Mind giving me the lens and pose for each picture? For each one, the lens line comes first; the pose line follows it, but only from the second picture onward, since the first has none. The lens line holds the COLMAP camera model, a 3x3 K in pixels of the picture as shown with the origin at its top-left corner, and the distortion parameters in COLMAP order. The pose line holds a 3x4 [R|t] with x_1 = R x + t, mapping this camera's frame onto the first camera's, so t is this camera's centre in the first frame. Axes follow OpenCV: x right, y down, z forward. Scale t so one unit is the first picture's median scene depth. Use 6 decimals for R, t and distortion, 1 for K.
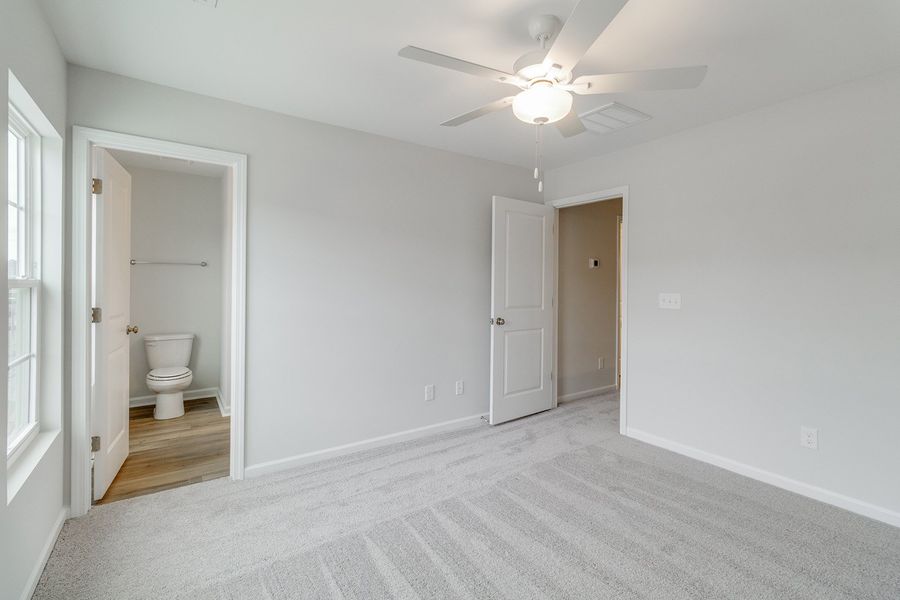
lens RADIAL K [[414.5, 0, 457.1], [0, 414.5, 286.0], [0, 0, 1]] dist [0.002545, 0.000510]
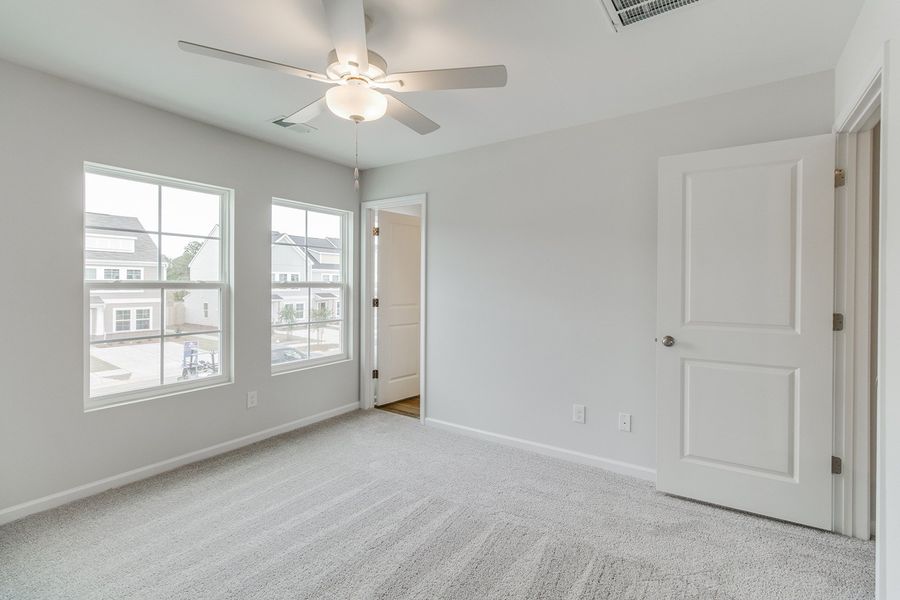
lens RADIAL K [[414.5, 0, 457.1], [0, 414.5, 286.0], [0, 0, 1]] dist [0.002545, 0.000510]
pose [[0.359789, -0.003038, -0.933029, 0.768659], [-0.008867, 0.999938, -0.006675, 0.004120], [0.932992, 0.010675, 0.359740, 0.551749]]
